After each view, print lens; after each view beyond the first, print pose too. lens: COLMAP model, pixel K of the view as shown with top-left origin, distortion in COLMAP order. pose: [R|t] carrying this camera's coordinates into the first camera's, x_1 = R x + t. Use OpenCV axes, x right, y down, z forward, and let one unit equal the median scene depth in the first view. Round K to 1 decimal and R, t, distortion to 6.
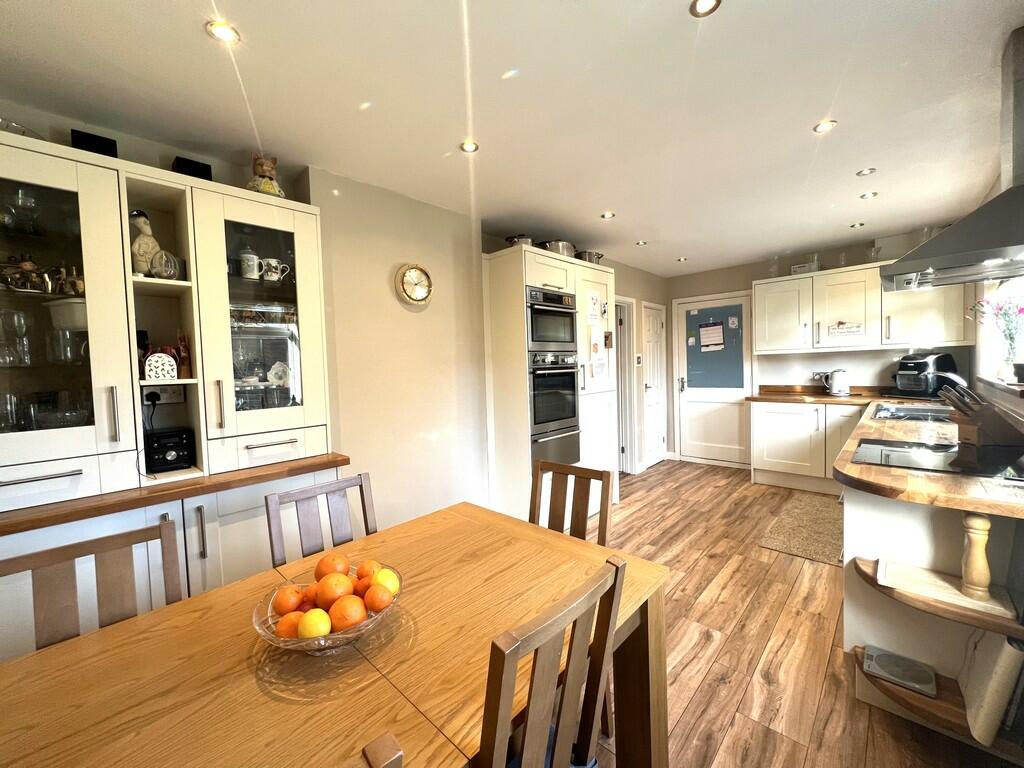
lens RADIAL K [[423.2, 0, 513.0], [0, 423.2, 375.6], [0, 0, 1]] dist [0.011335, 0.001058]
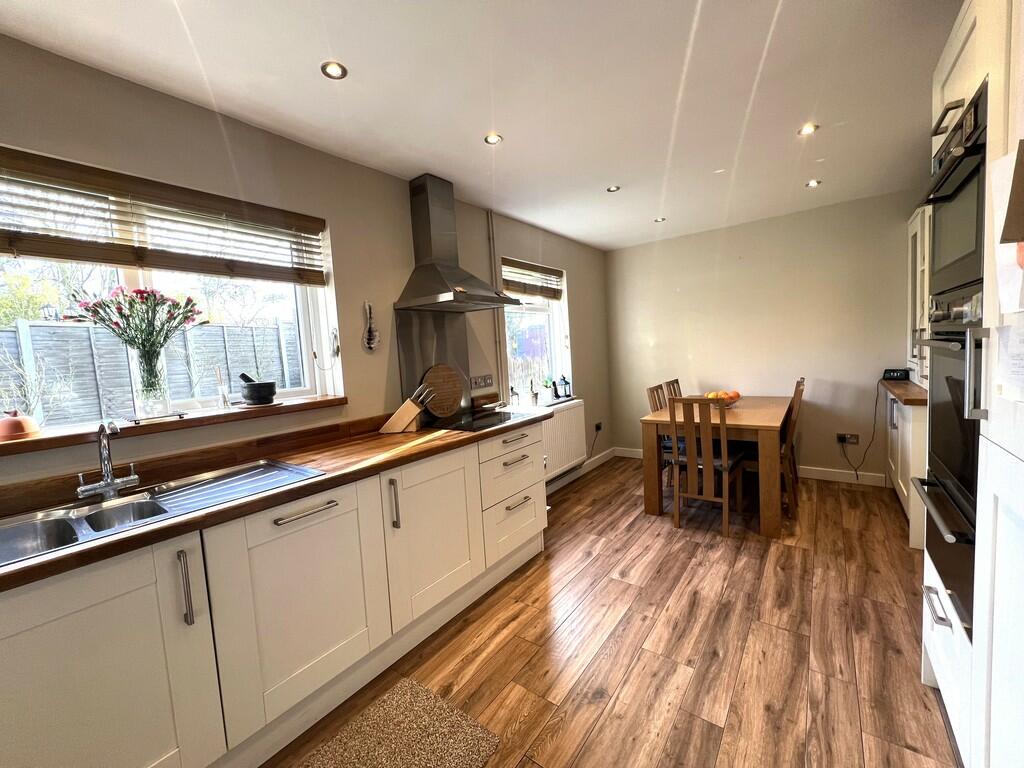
lens RADIAL K [[423.2, 0, 503.6], [0, 423.2, 377.7], [0, 0, 1]] dist [0.011335, 0.001058]
pose [[-0.991797, 0.097449, -0.082712, 0.435913], [0.088831, 0.990794, 0.102163, -0.048546], [0.091907, 0.093977, -0.991323, 1.097537]]
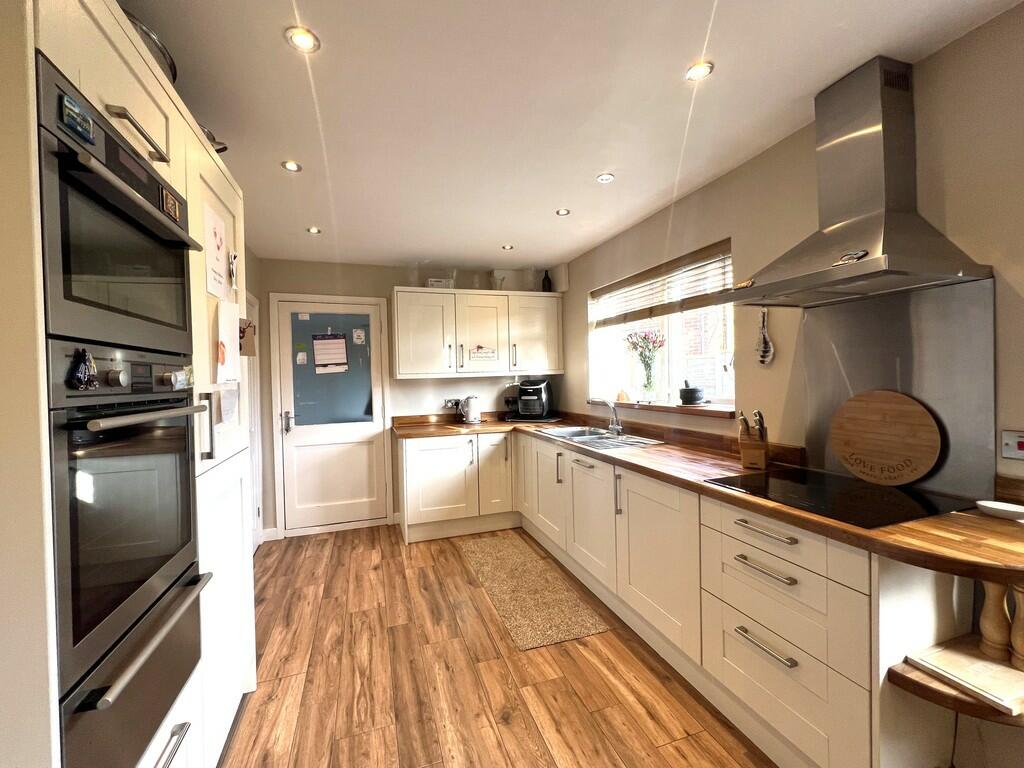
lens RADIAL K [[423.2, 0, 507.3], [0, 423.2, 384.2], [0, 0, 1]] dist [0.011335, 0.001058]
pose [[0.467773, 0.009875, 0.883793, -0.039378], [0.029968, 0.999185, -0.027025, -0.013374], [-0.883340, 0.039127, 0.467097, 0.510516]]
